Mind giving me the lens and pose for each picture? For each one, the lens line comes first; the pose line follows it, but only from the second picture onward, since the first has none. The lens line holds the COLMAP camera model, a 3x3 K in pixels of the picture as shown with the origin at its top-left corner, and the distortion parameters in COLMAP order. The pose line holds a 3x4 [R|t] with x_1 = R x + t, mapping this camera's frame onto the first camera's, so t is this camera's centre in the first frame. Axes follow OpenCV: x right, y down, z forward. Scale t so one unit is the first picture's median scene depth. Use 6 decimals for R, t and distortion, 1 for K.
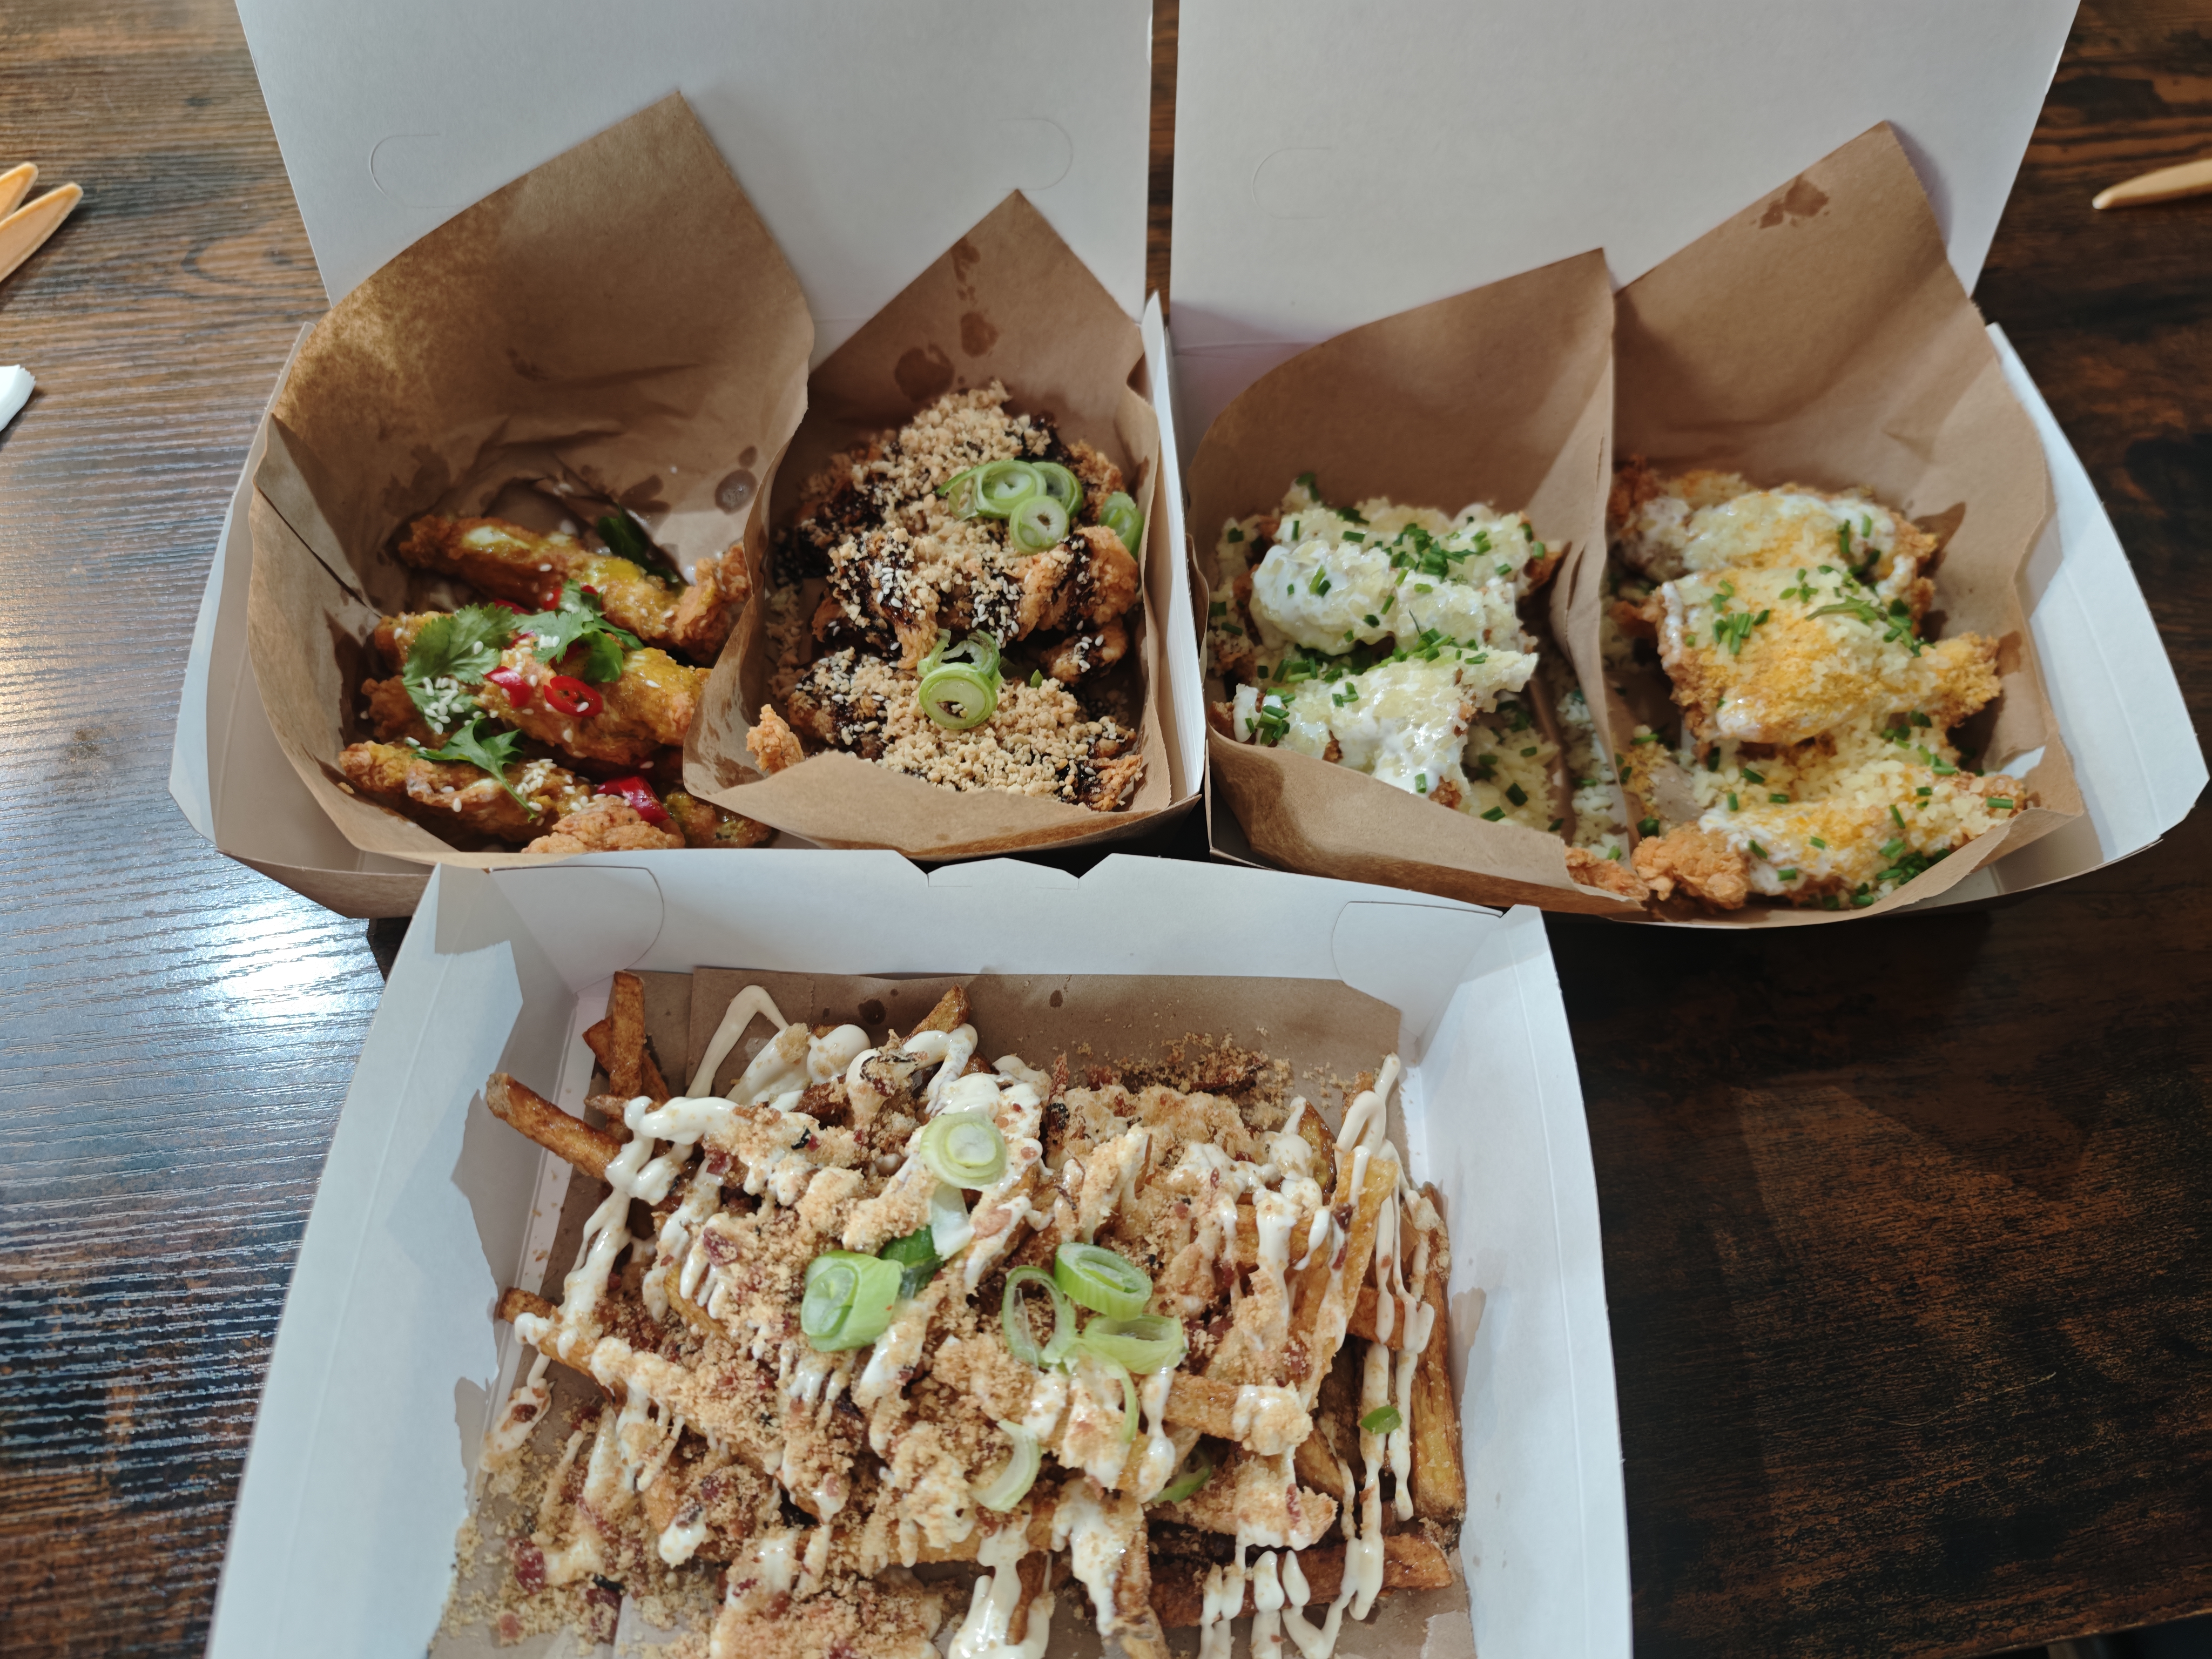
lens RADIAL K [[1474.7, 0, 1122.2], [0, 1474.7, 862.0], [0, 0, 1]] dist [-0.033191, -0.000909]
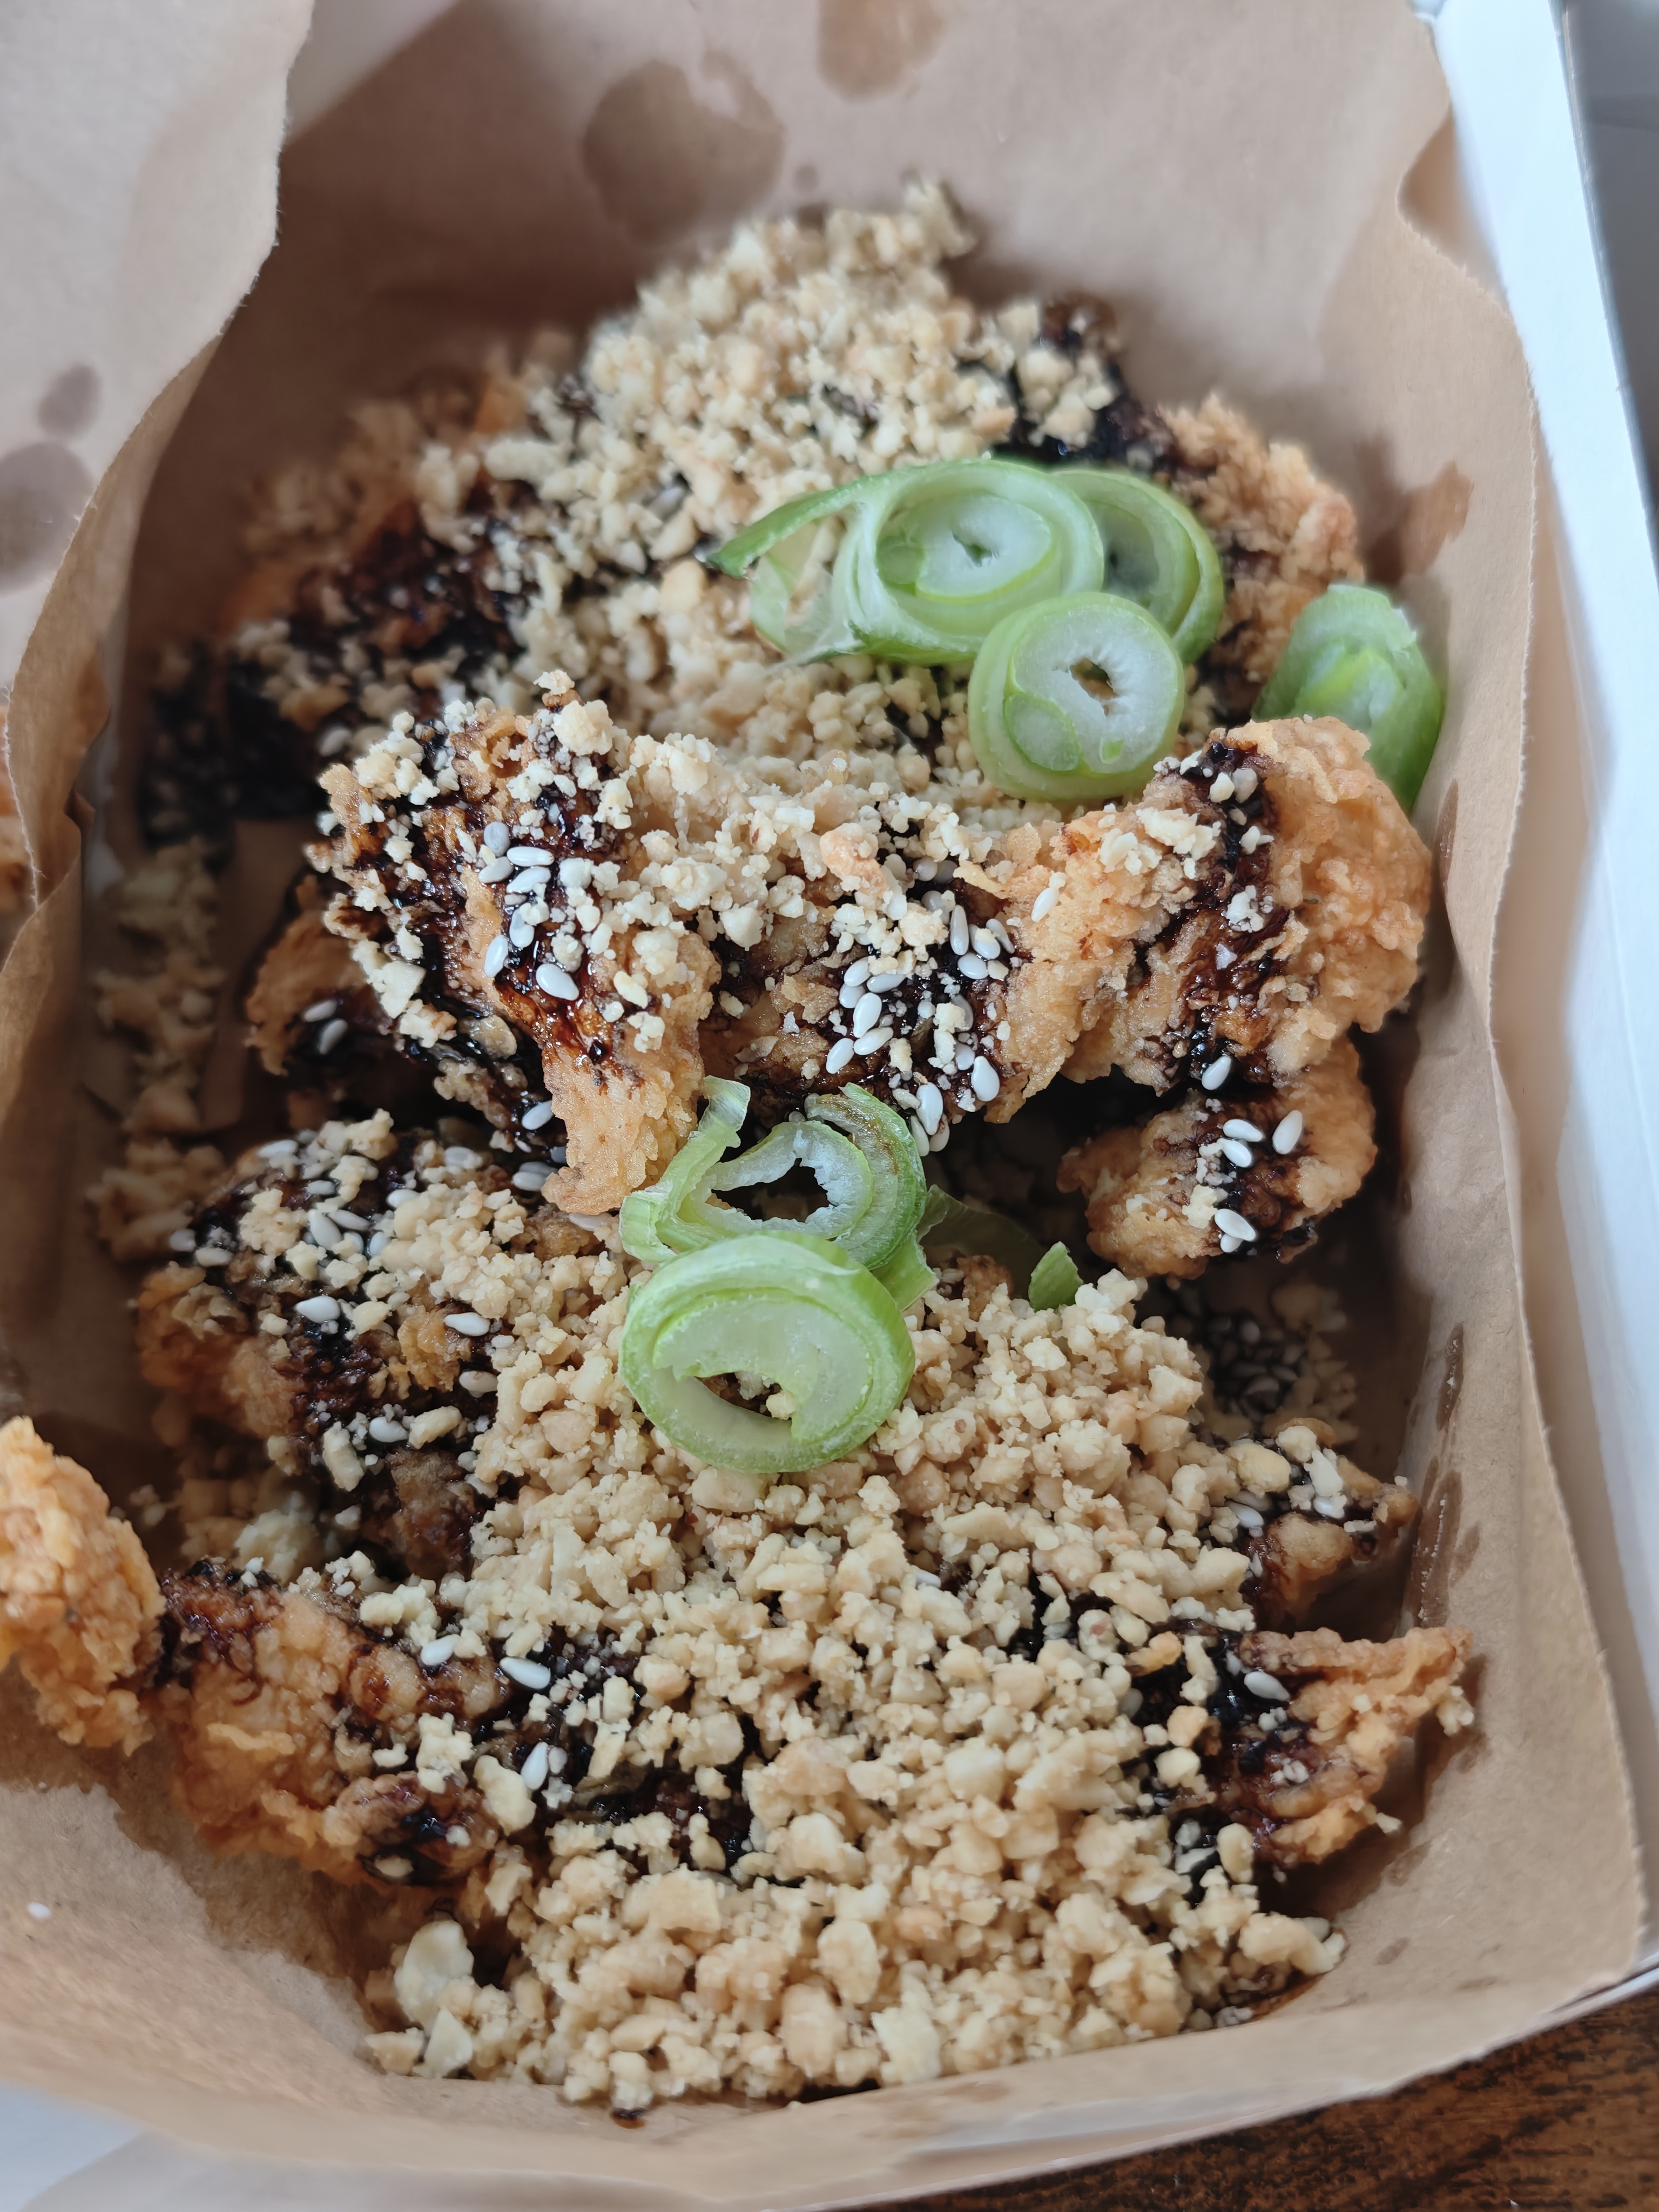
lens RADIAL K [[3079.6, 0, 829.5], [0, 3079.6, 1106.0], [0, 0, 1]] dist [0.019747, -0.042835]
pose [[0.997848, 0.051588, -0.040467, -0.074895], [-0.053281, 0.997699, -0.041931, -0.124001], [0.038211, 0.043997, 0.998301, 0.416950]]
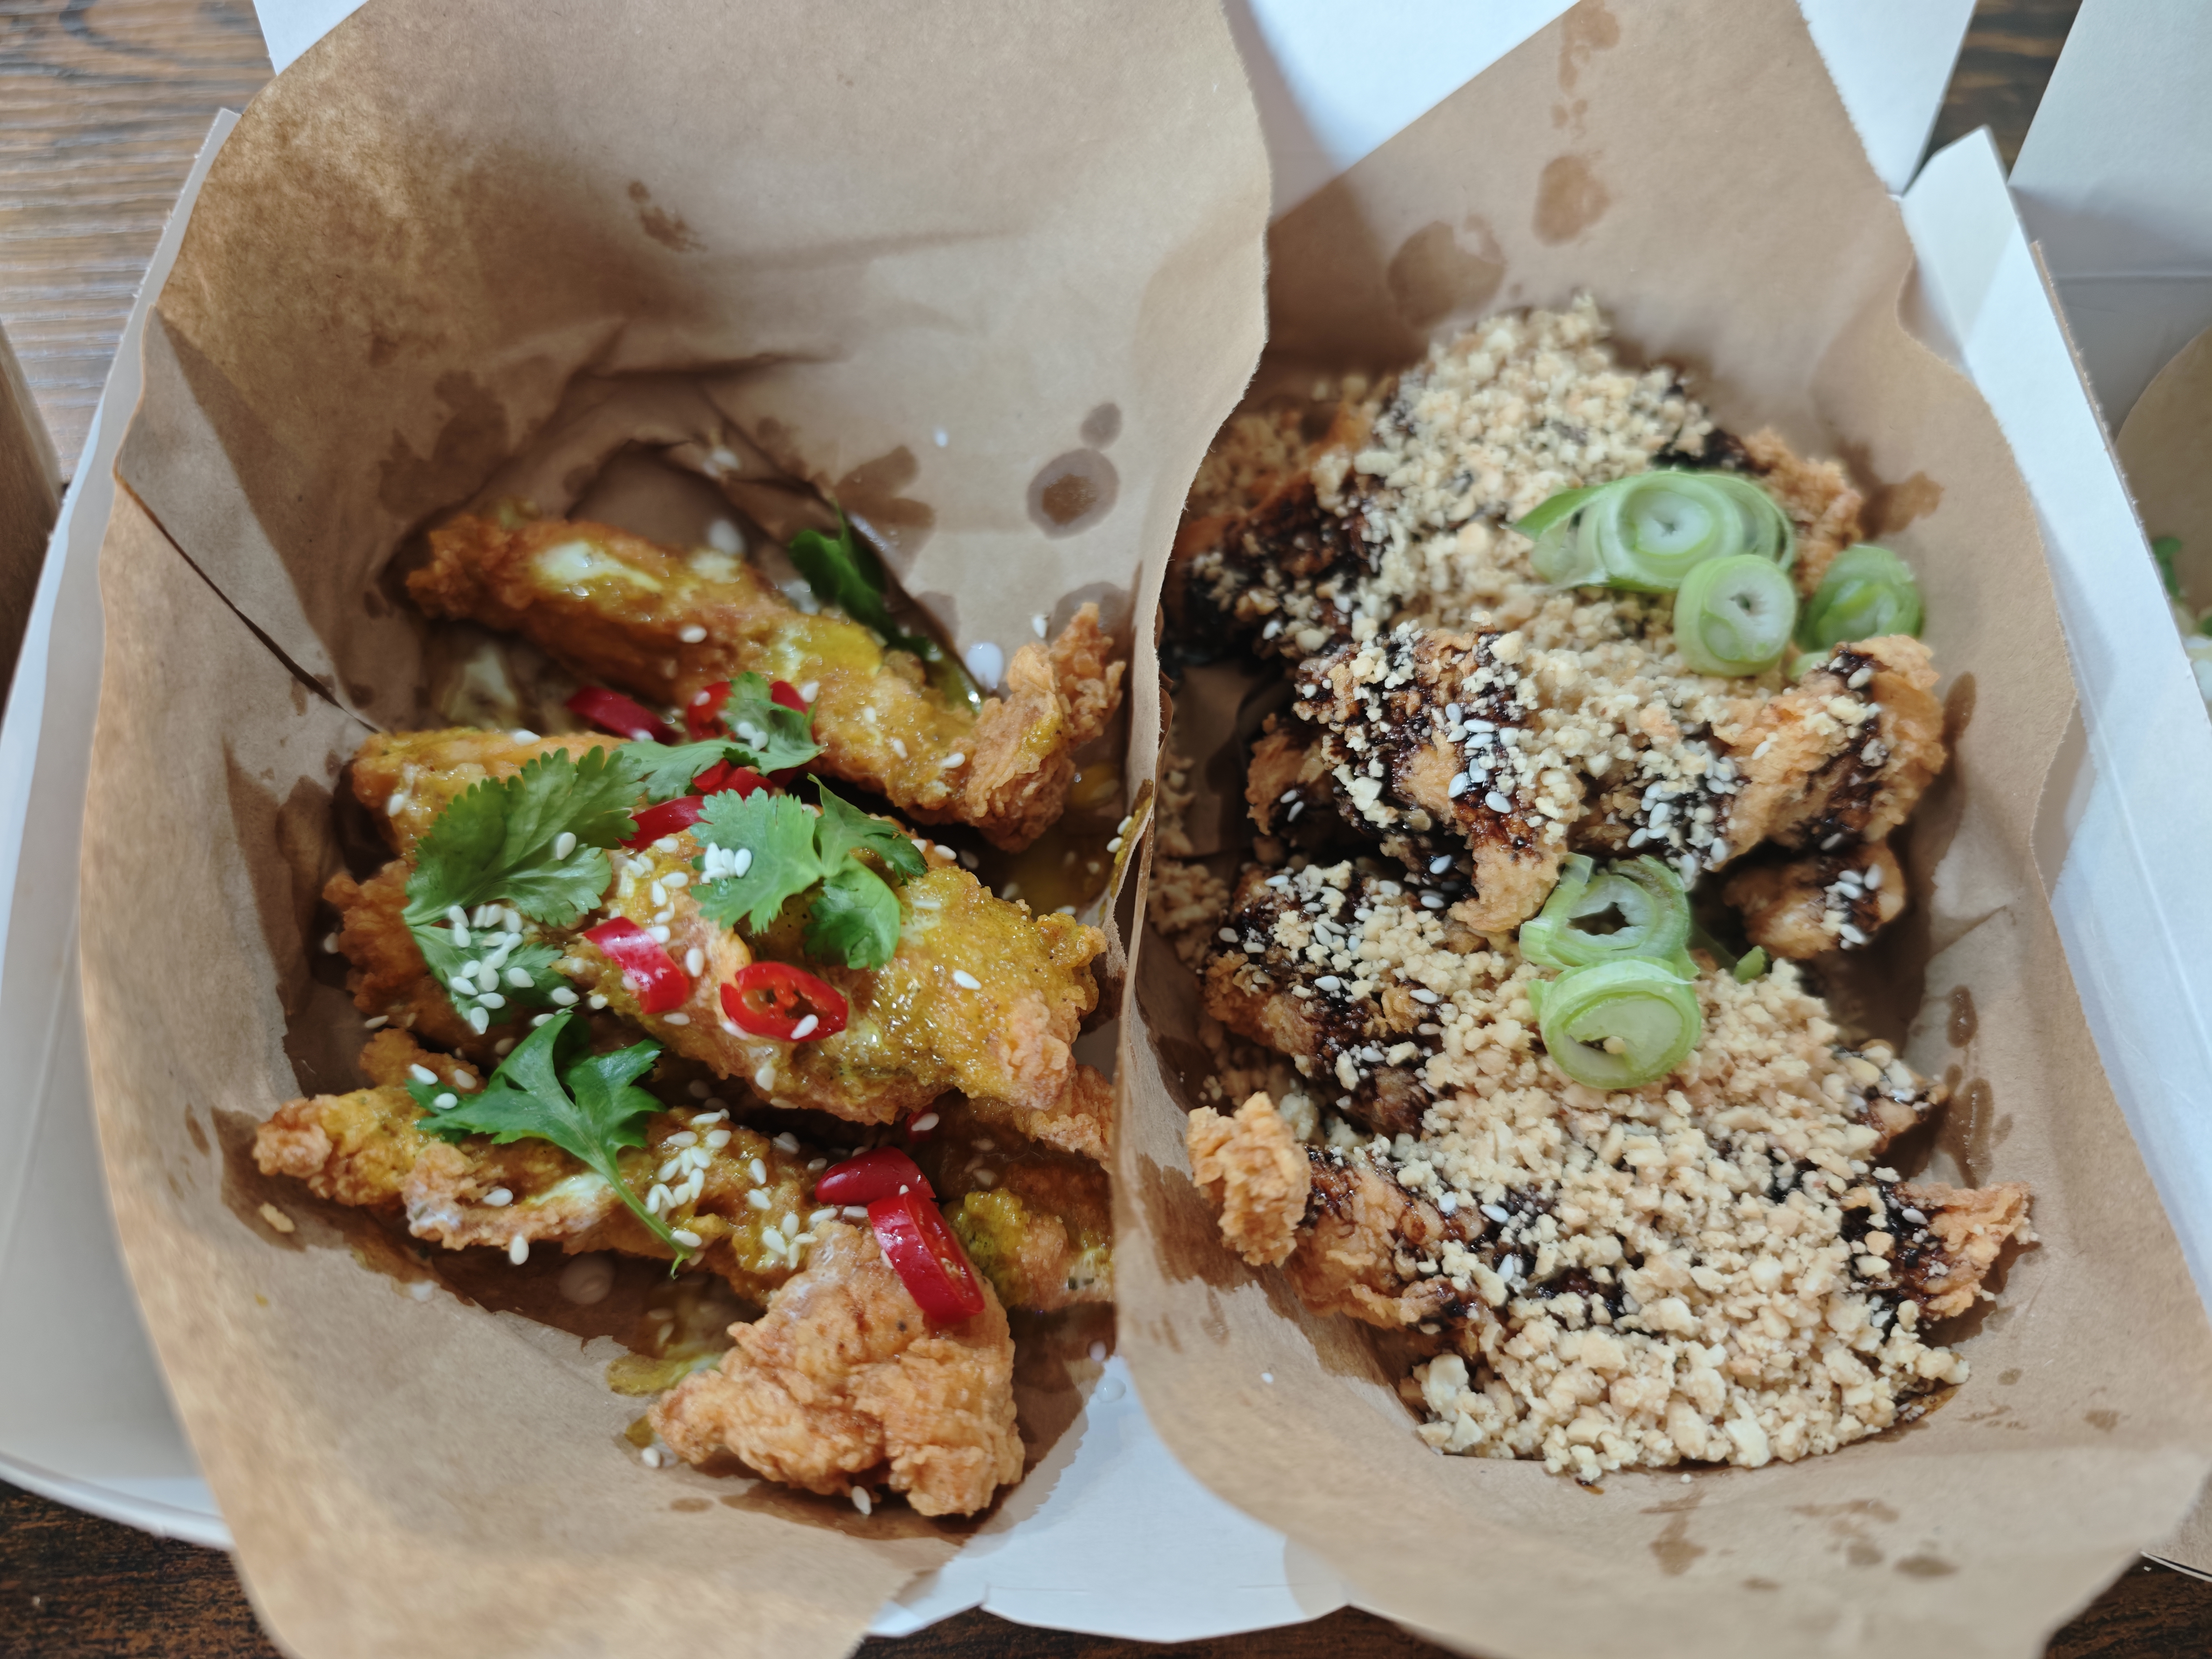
lens RADIAL K [[1477.5, 0, 1076.1], [0, 1477.5, 832.0], [0, 0, 1]] dist [-0.035451, -0.002850]
pose [[0.997548, 0.057579, -0.039777, -0.244967], [-0.055198, 0.996755, 0.058585, -0.173618], [0.043022, -0.056246, 0.997490, 0.510567]]
